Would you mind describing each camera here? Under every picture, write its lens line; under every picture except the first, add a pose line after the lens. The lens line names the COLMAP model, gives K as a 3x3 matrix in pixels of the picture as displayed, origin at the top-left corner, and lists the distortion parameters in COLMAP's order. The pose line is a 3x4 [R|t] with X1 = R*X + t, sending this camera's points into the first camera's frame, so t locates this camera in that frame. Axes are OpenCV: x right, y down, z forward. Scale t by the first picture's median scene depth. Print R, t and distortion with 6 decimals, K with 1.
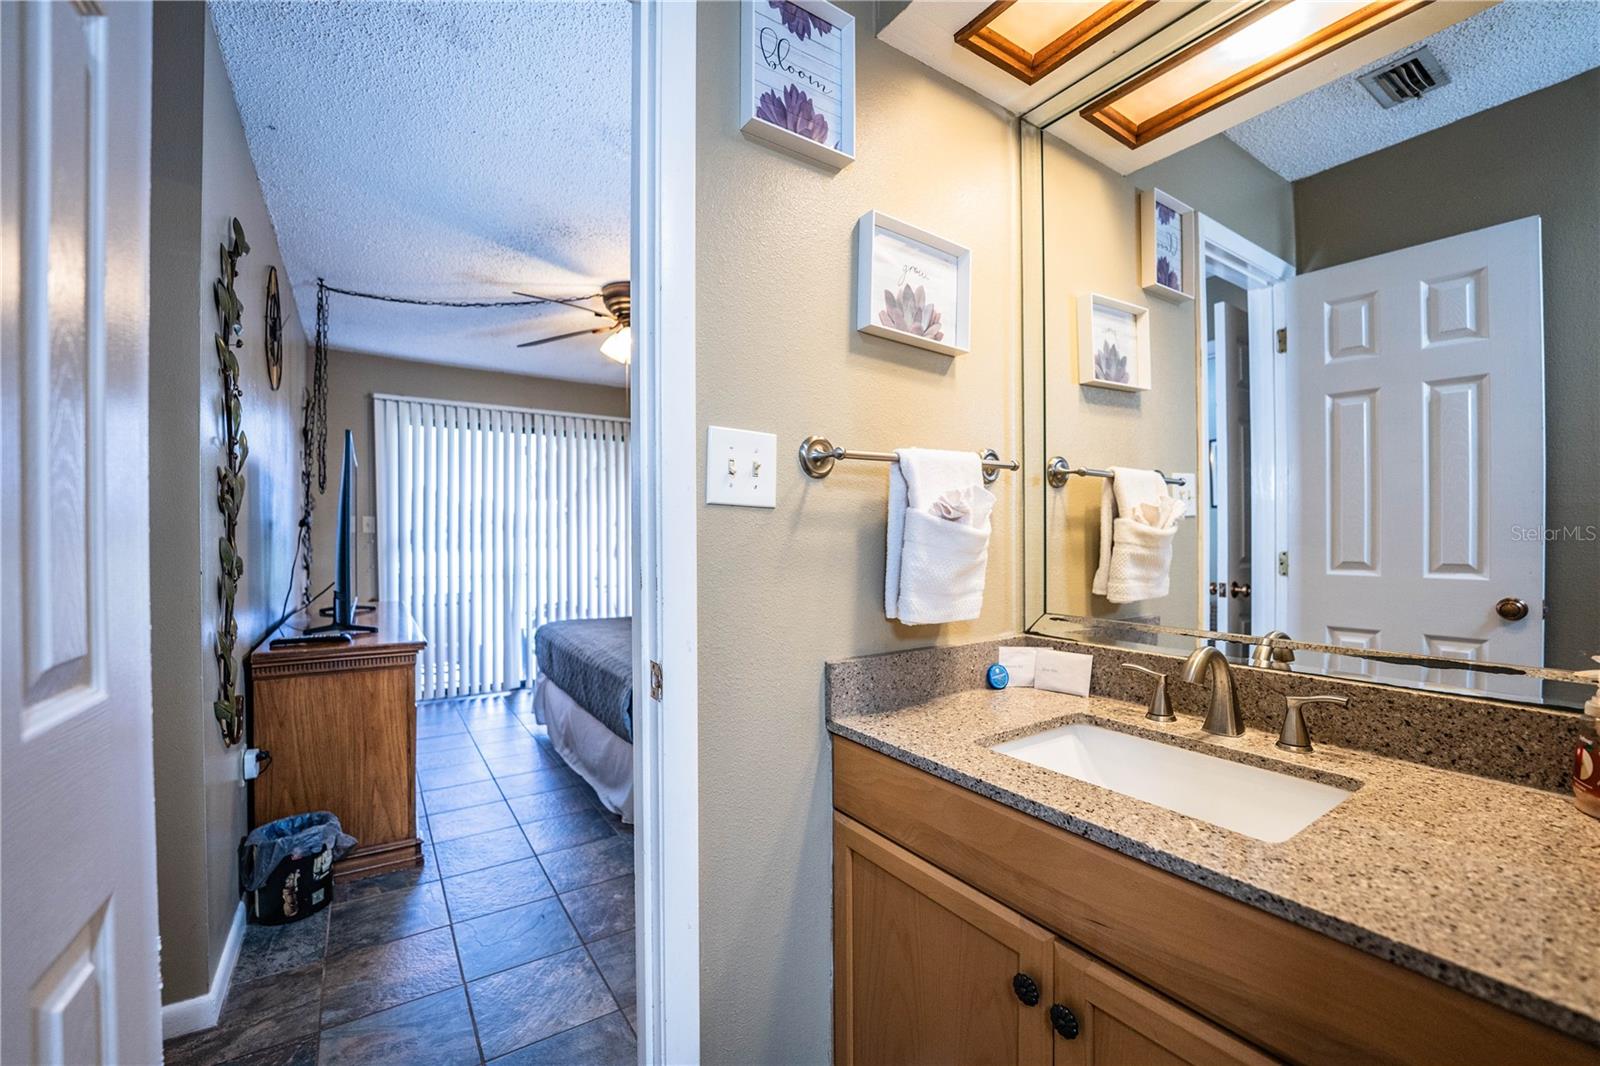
lens RADIAL K [[653.0, 0, 800.9], [0, 653.0, 538.3], [0, 0, 1]] dist [-0.029461, 0.003184]
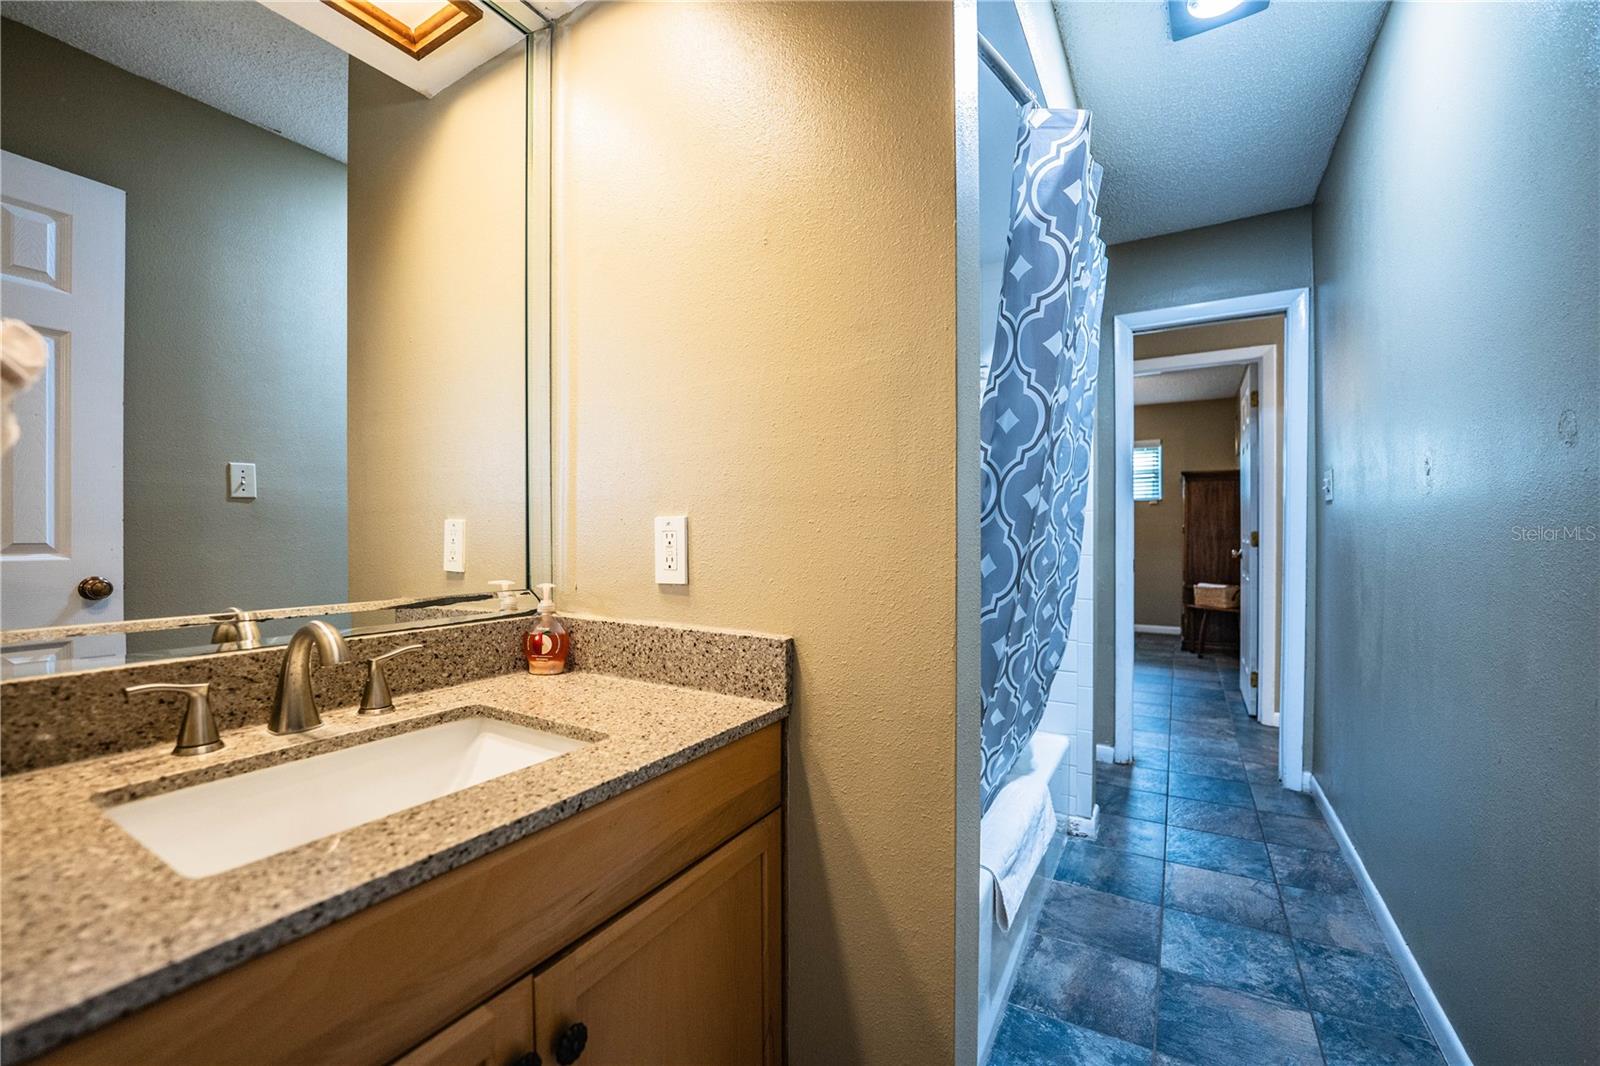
lens RADIAL K [[653.0, 0, 800.9], [0, 653.0, 538.3], [0, 0, 1]] dist [-0.029461, 0.003184]
pose [[-0.436226, -0.002832, 0.899833, -0.384697], [0.005643, 0.999967, 0.005883, 0.071520], [-0.899819, 0.007644, -0.436196, 0.891695]]
